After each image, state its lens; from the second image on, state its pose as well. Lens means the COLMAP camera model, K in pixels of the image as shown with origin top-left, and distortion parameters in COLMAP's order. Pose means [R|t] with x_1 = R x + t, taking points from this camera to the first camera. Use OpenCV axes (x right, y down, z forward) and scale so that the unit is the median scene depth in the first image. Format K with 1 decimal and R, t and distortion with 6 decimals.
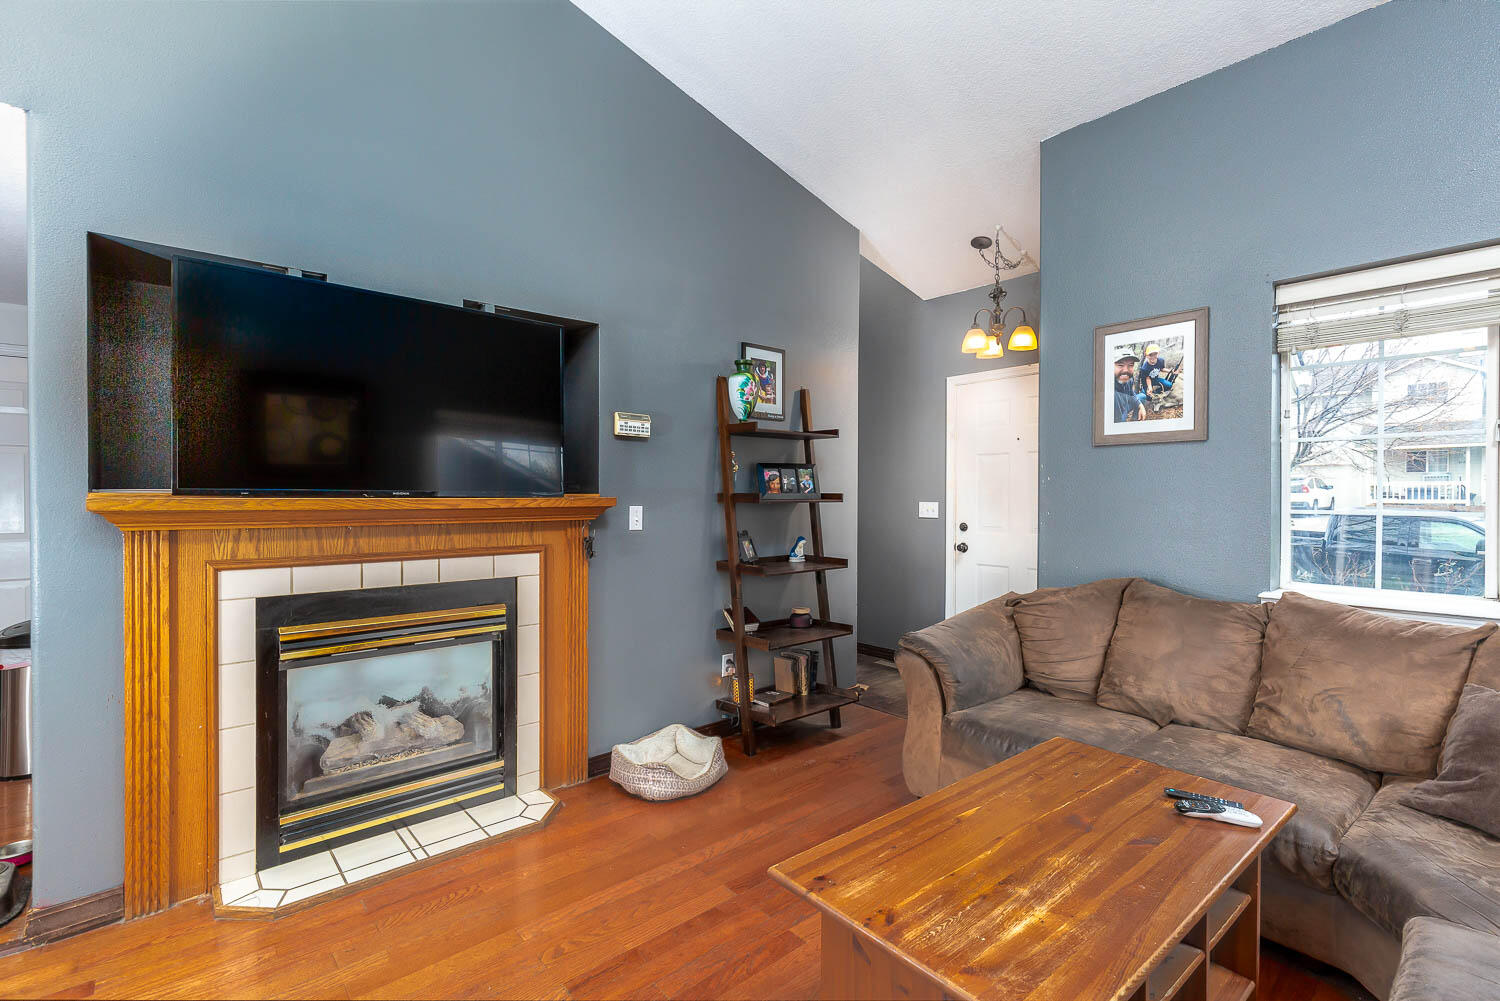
lens RADIAL K [[679.6, 0, 714.4], [0, 679.6, 495.7], [0, 0, 1]] dist [0.010767, -0.002980]
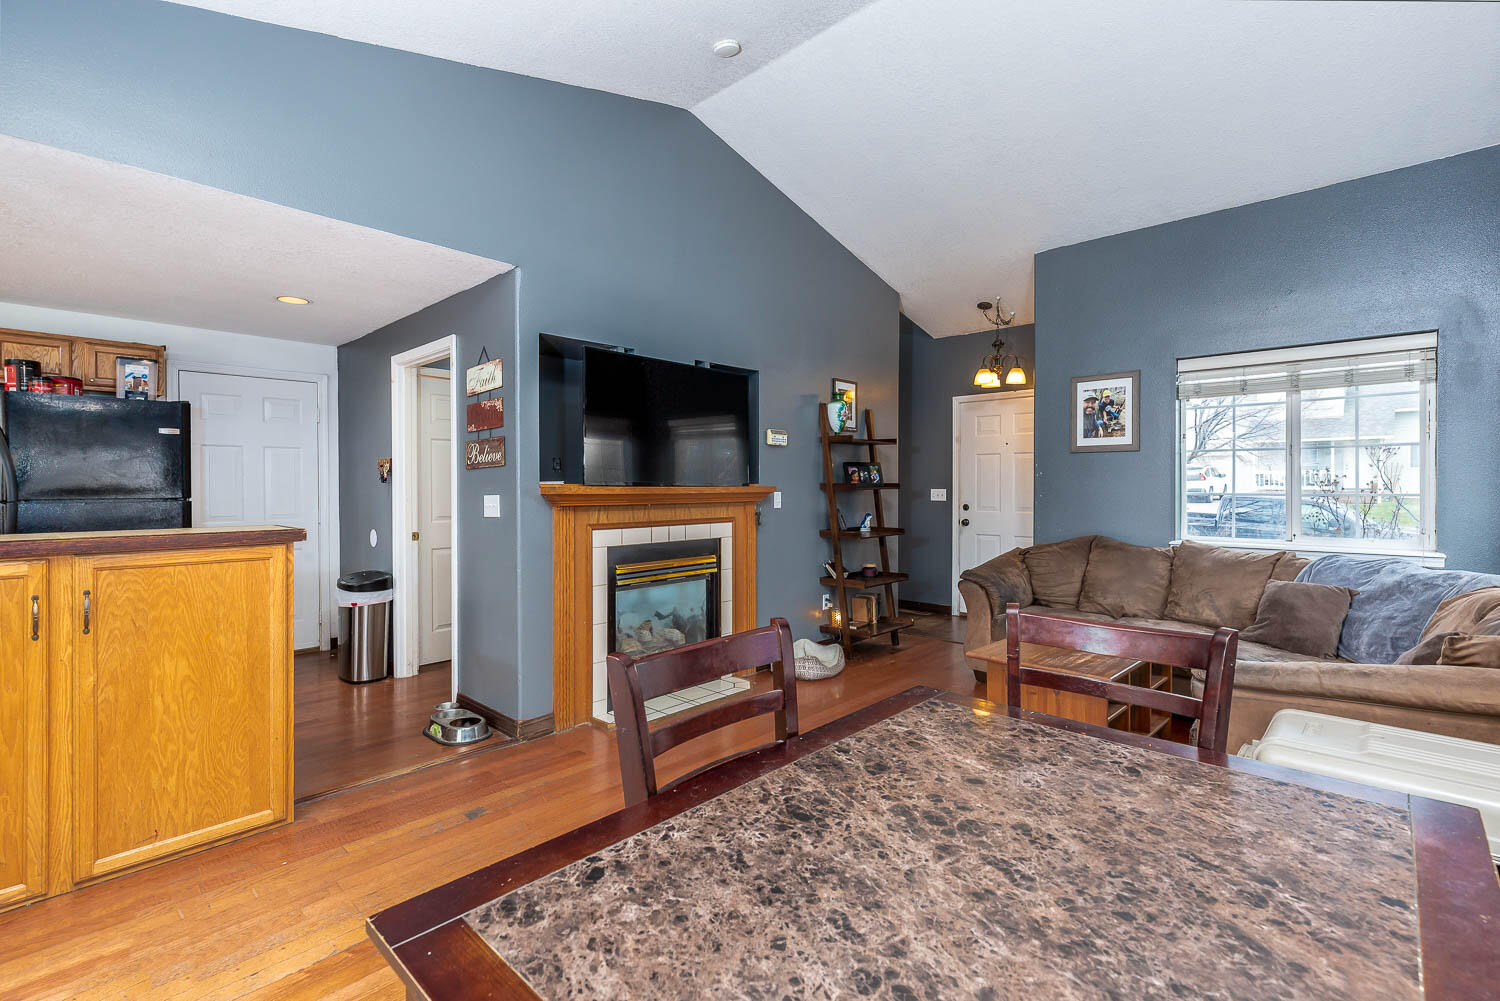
lens RADIAL K [[679.6, 0, 721.2], [0, 679.6, 483.3], [0, 0, 1]] dist [0.010767, -0.002980]
pose [[0.995280, -0.002157, 0.097026, -0.420755], [0.002346, 0.999996, -0.001840, -0.001589], [-0.097022, 0.002059, 0.995280, -0.513043]]
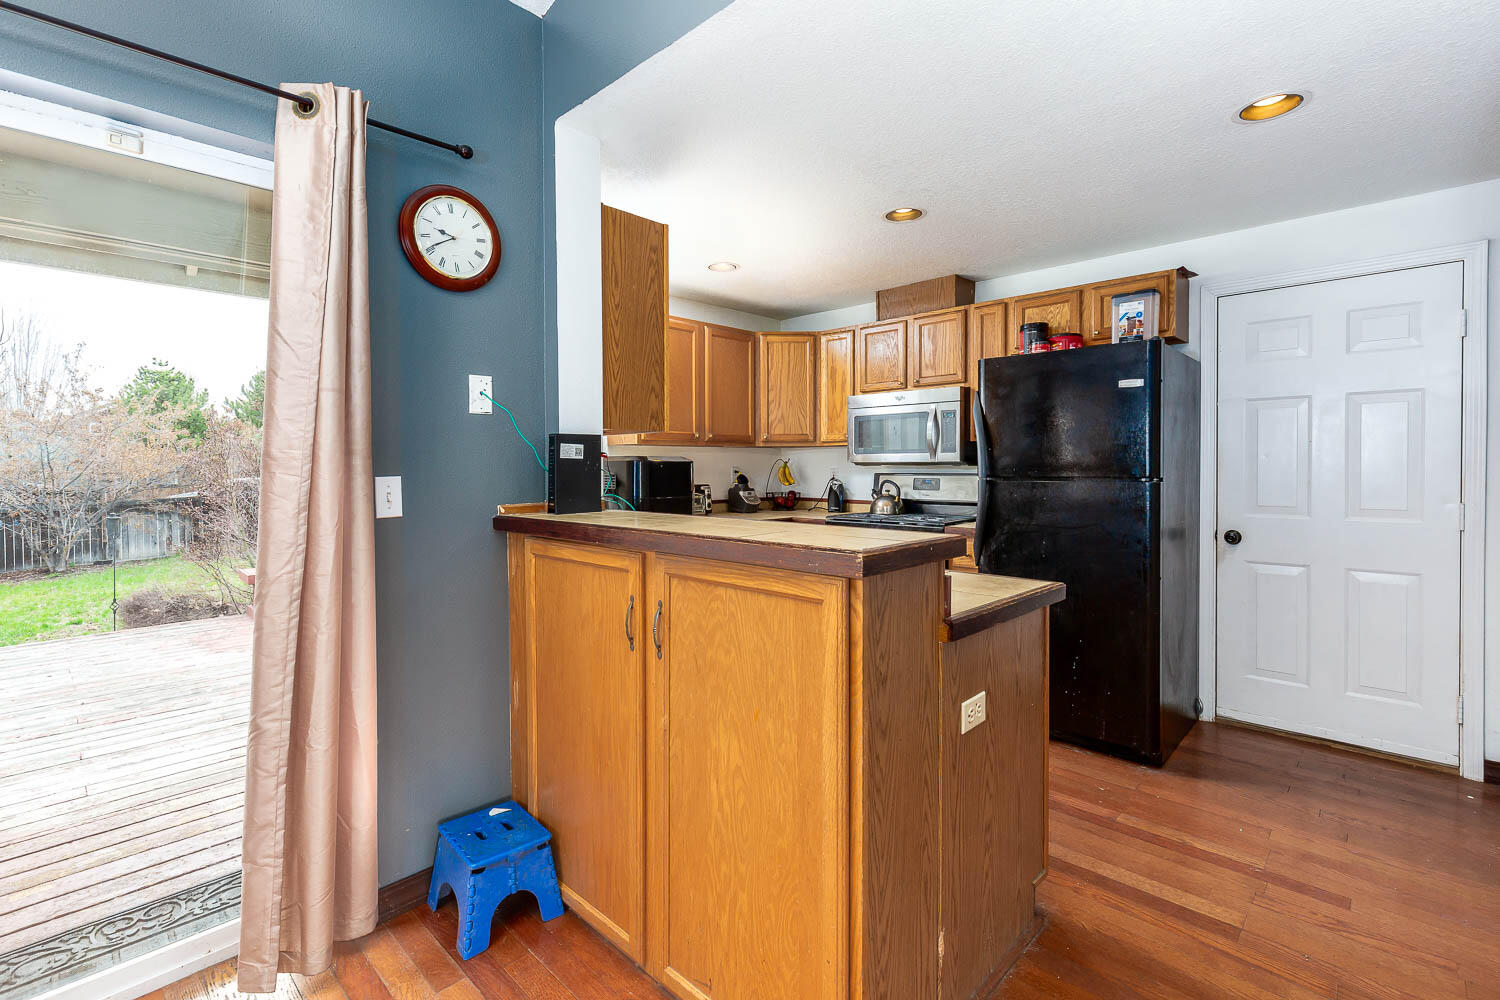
lens RADIAL K [[679.6, 0, 758.4], [0, 679.6, 478.5], [0, 0, 1]] dist [0.010767, -0.002980]
pose [[0.110300, 0.019114, -0.993714, -0.476825], [0.005676, 0.999787, 0.019861, 0.002364], [0.993882, -0.007831, 0.110168, 0.306191]]
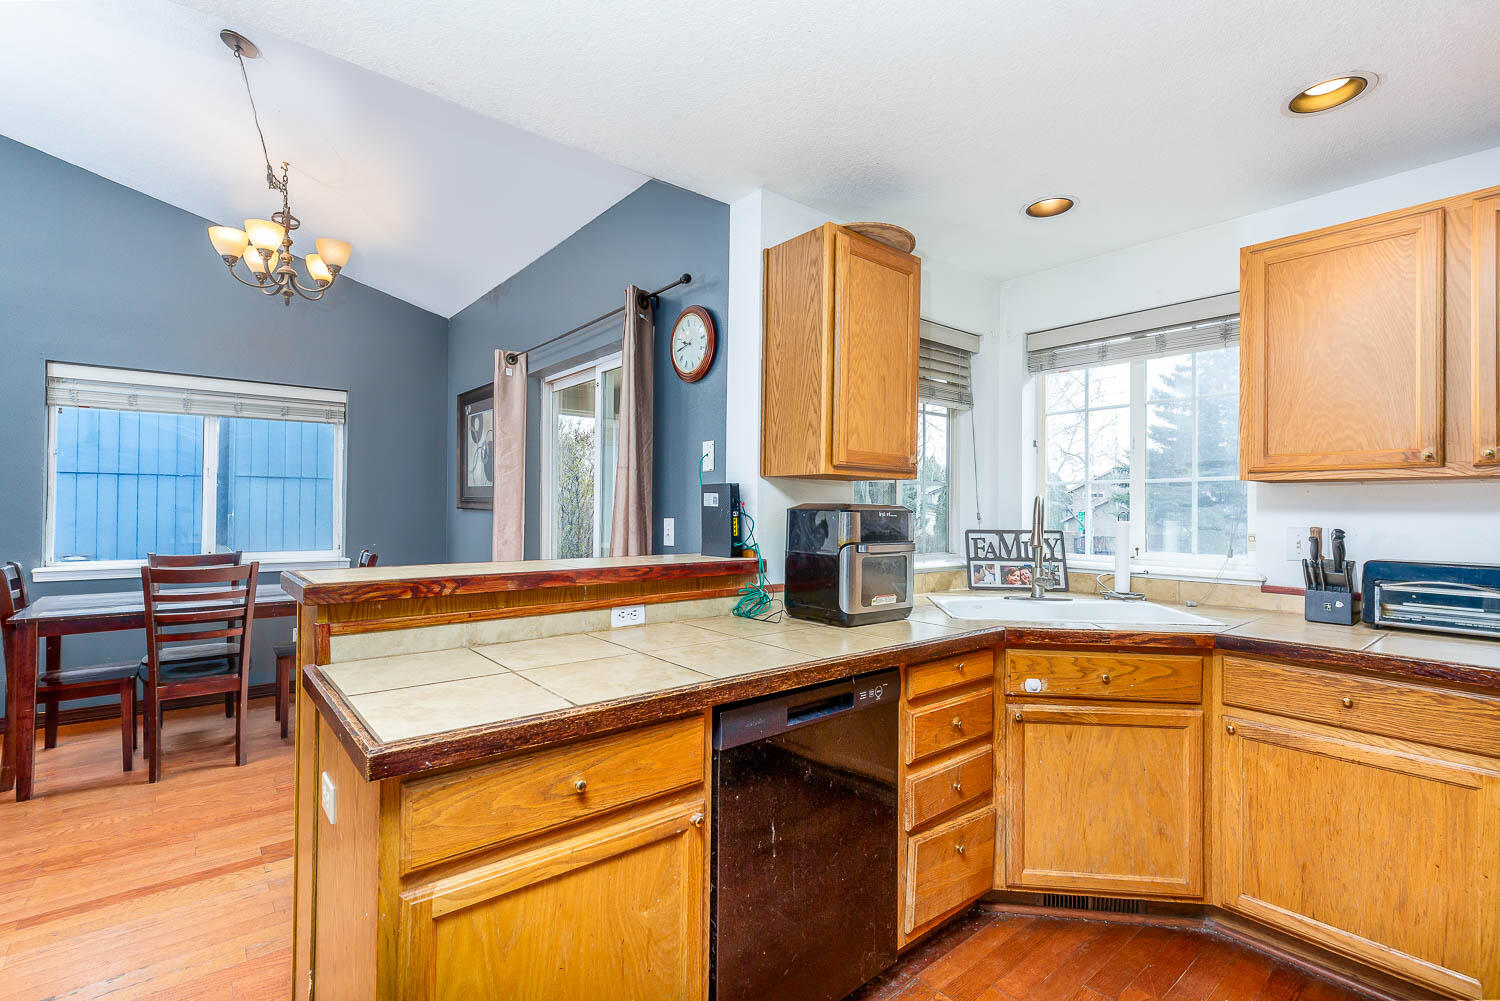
lens RADIAL K [[679.6, 0, 752.0], [0, 679.6, 502.8], [0, 0, 1]] dist [0.010767, -0.002980]
pose [[-0.999911, -0.009947, 0.008904, -1.260574], [-0.010028, 0.999908, -0.009159, -0.002687], [-0.008812, -0.009247, -0.999918, 0.977226]]
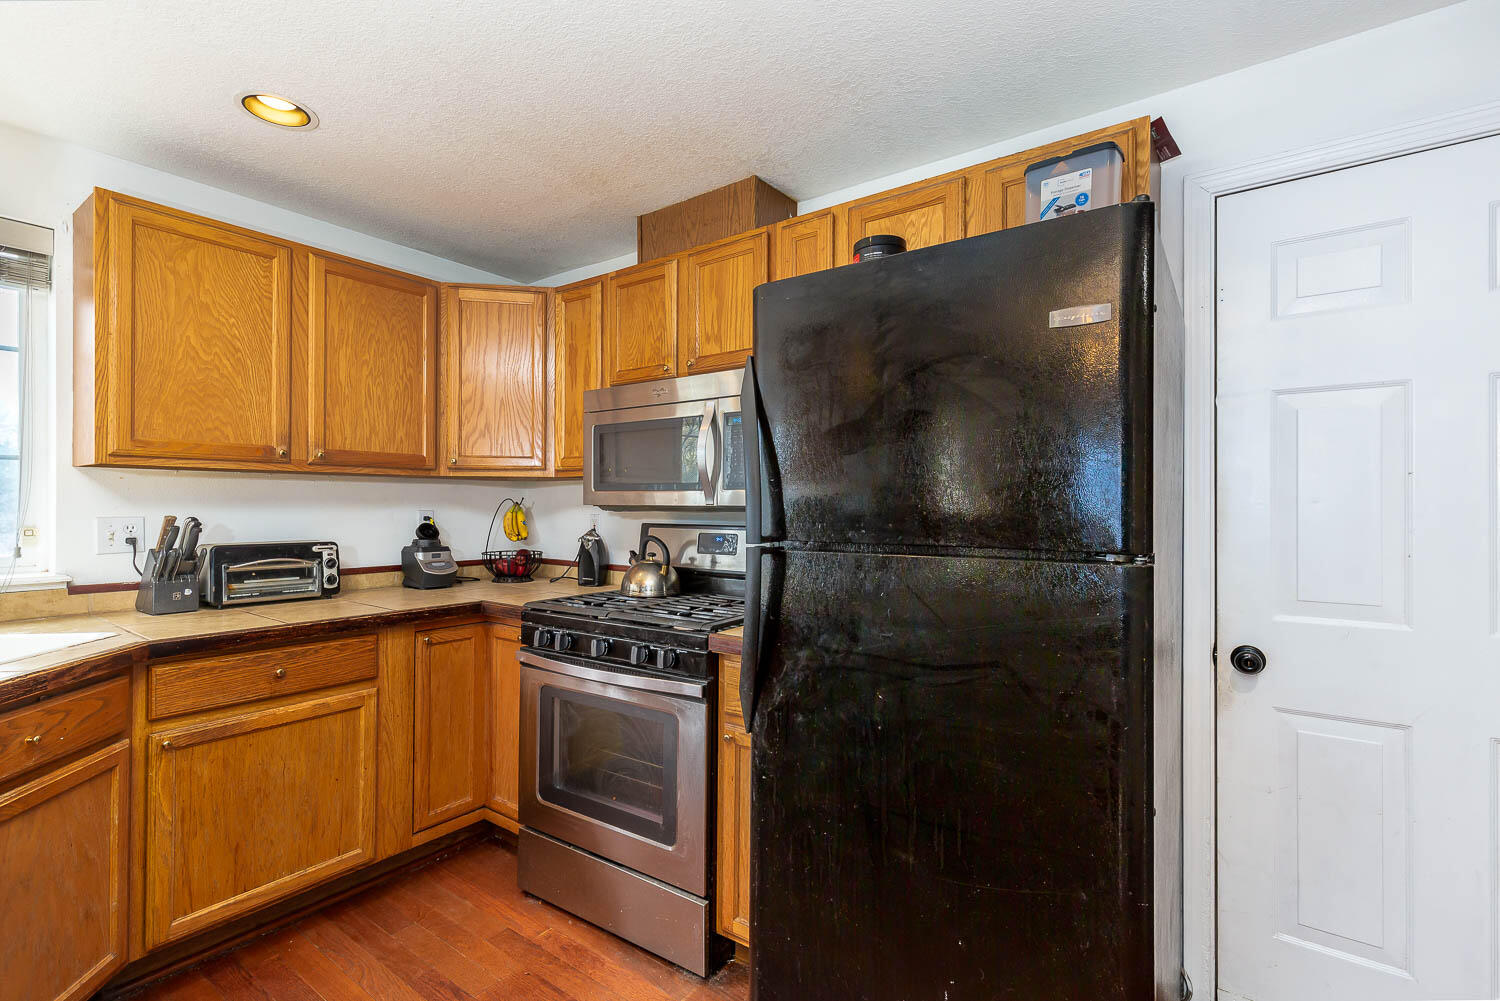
lens RADIAL K [[679.6, 0, 736.7], [0, 679.6, 505.6], [0, 0, 1]] dist [0.010767, -0.002980]
pose [[0.215657, 0.001737, -0.976468, -1.039891], [-0.004044, 0.999991, 0.000886, -0.003020], [0.976461, 0.003757, 0.215662, 0.662231]]
